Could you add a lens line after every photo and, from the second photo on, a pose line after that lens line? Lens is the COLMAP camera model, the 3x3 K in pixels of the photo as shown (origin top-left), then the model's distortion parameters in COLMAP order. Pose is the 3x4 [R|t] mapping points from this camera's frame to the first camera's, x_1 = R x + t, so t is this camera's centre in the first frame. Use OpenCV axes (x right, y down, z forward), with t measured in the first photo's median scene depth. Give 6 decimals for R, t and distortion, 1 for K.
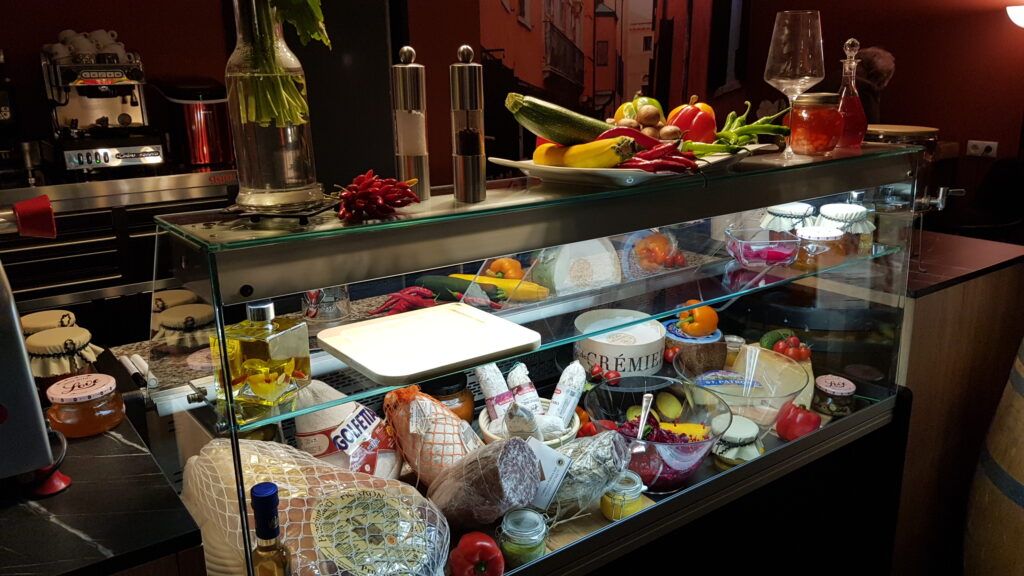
lens RADIAL K [[801.4, 0, 512.0], [0, 801.4, 288.0], [0, 0, 1]] dist [0.034834, -0.003428]
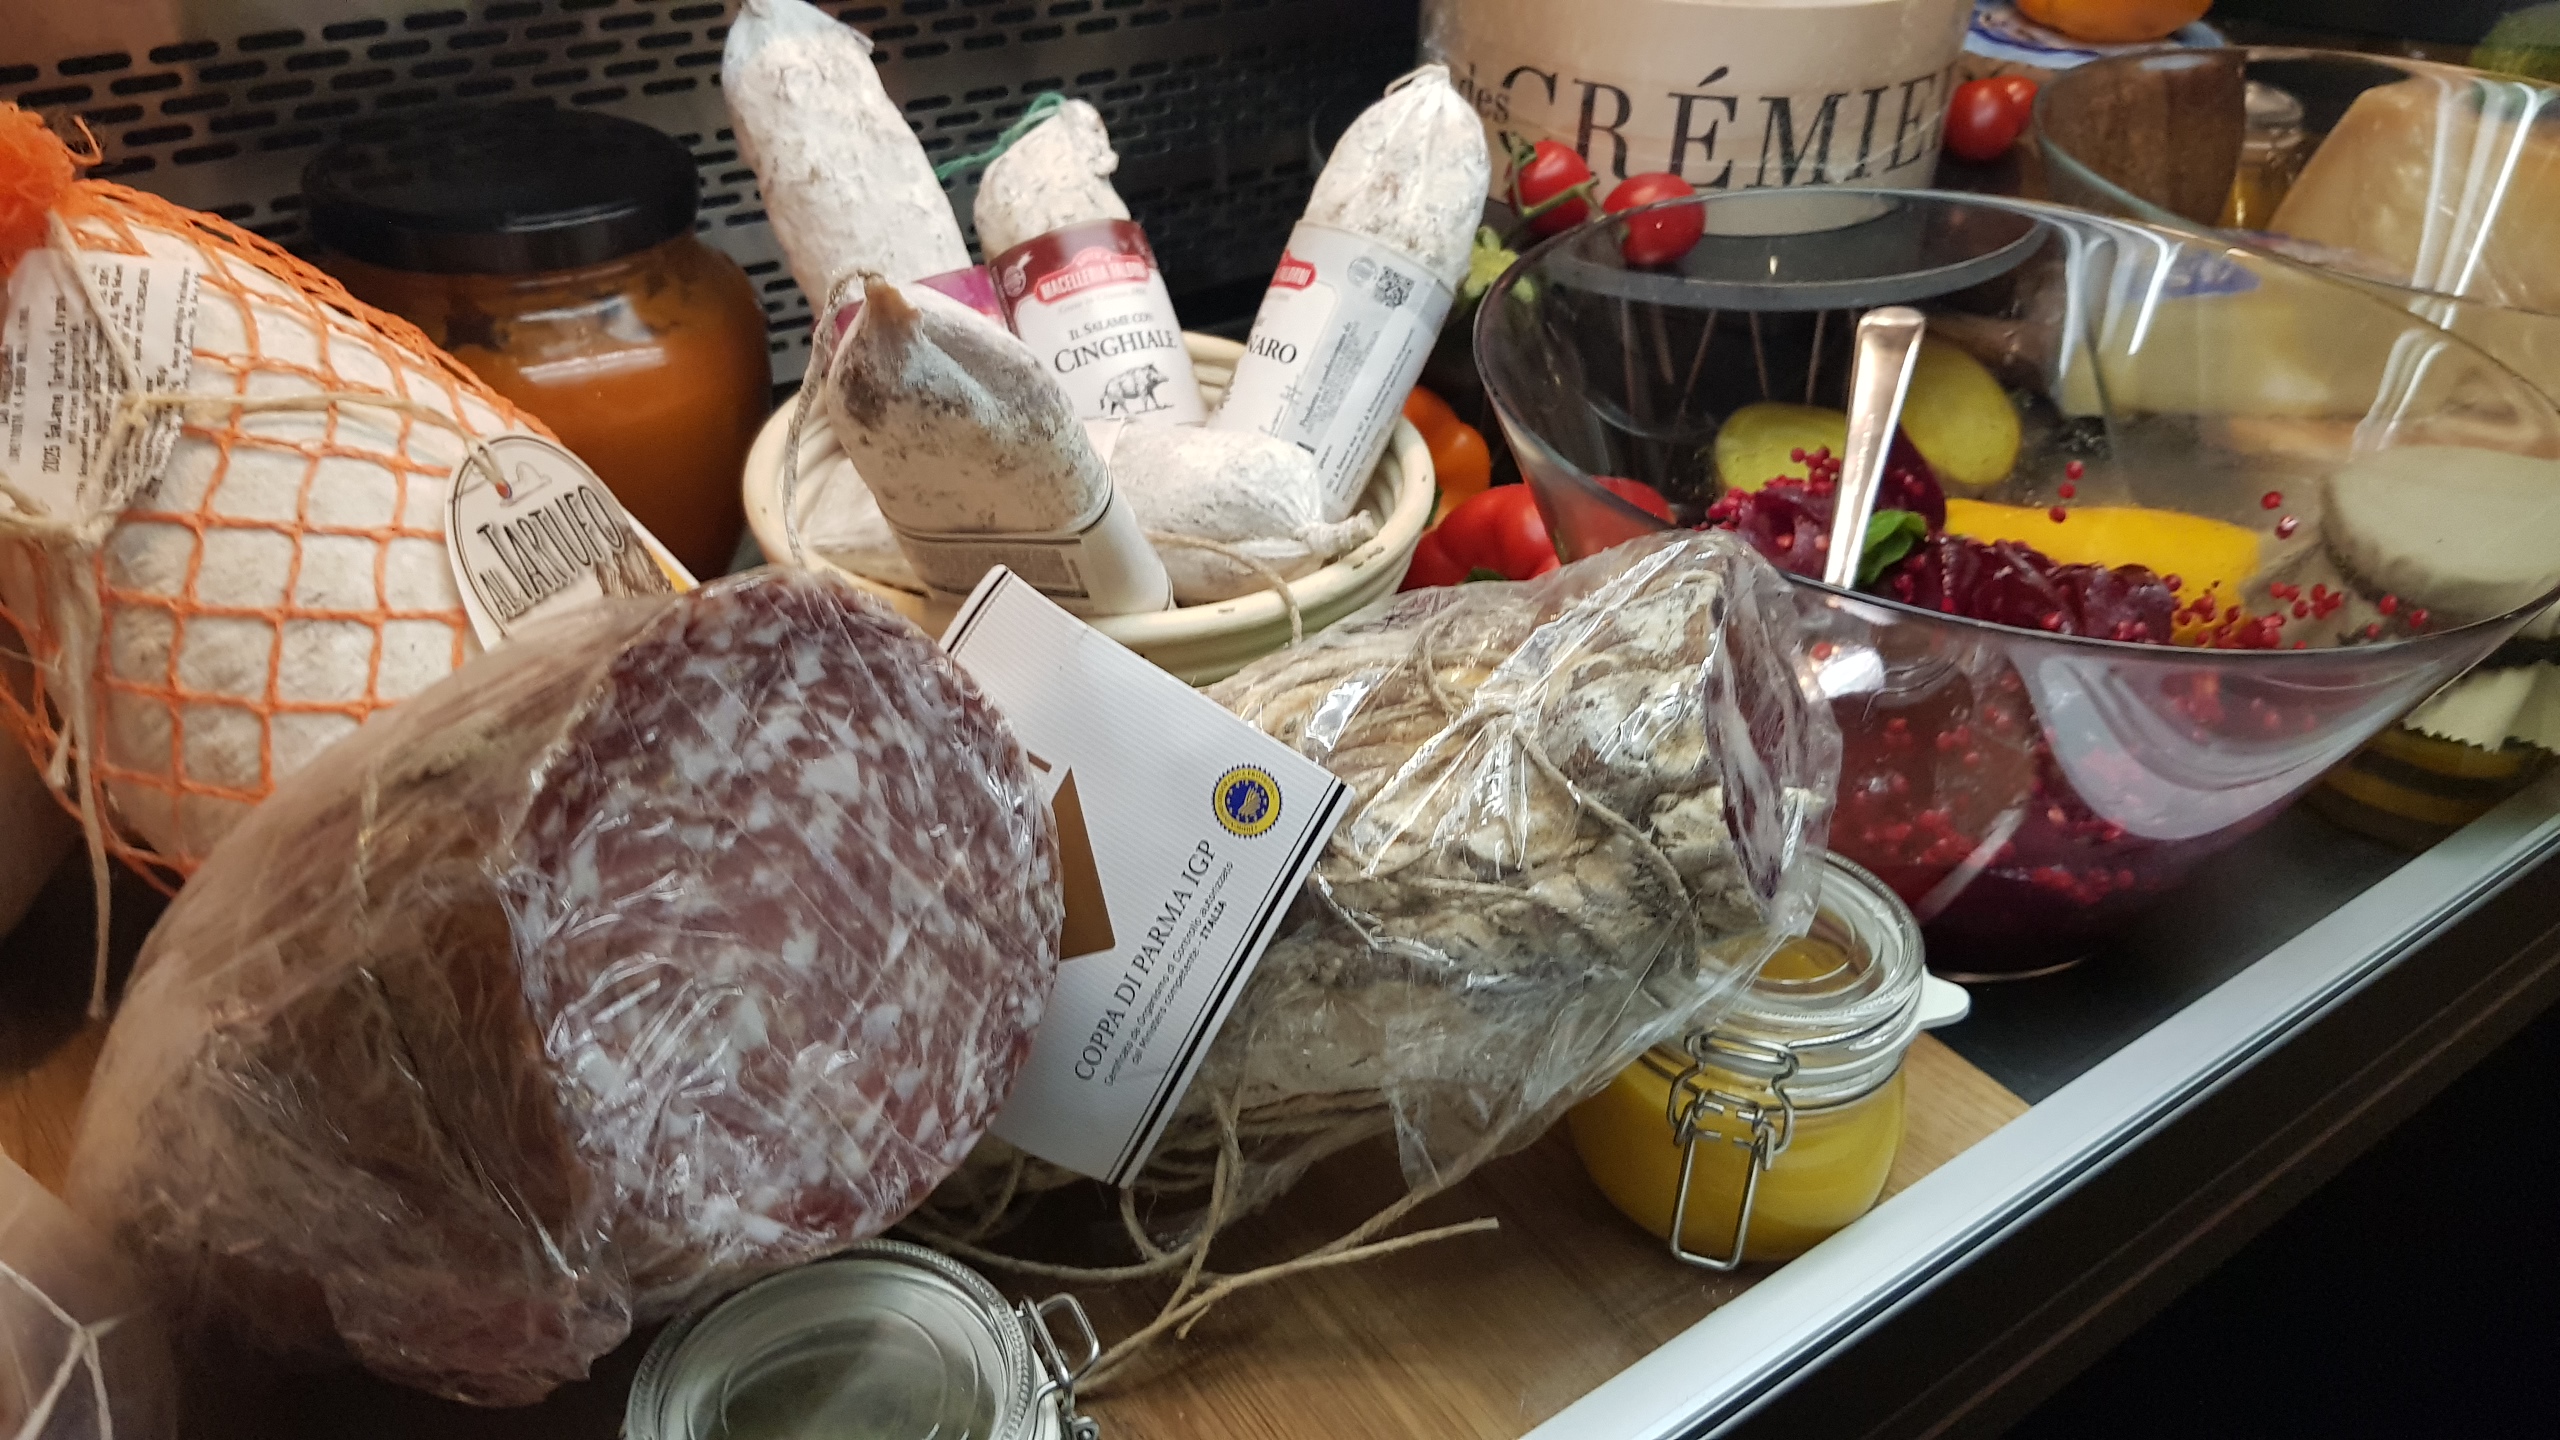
lens RADIAL K [[2003.6, 0, 1280.0], [0, 2003.6, 720.0], [0, 0, 1]] dist [0.034834, -0.003428]
pose [[0.999796, 0.019137, 0.006527, 0.062364], [-0.020168, 0.966854, 0.254533, 0.133425], [-0.001440, -0.254612, 0.967042, 0.725810]]
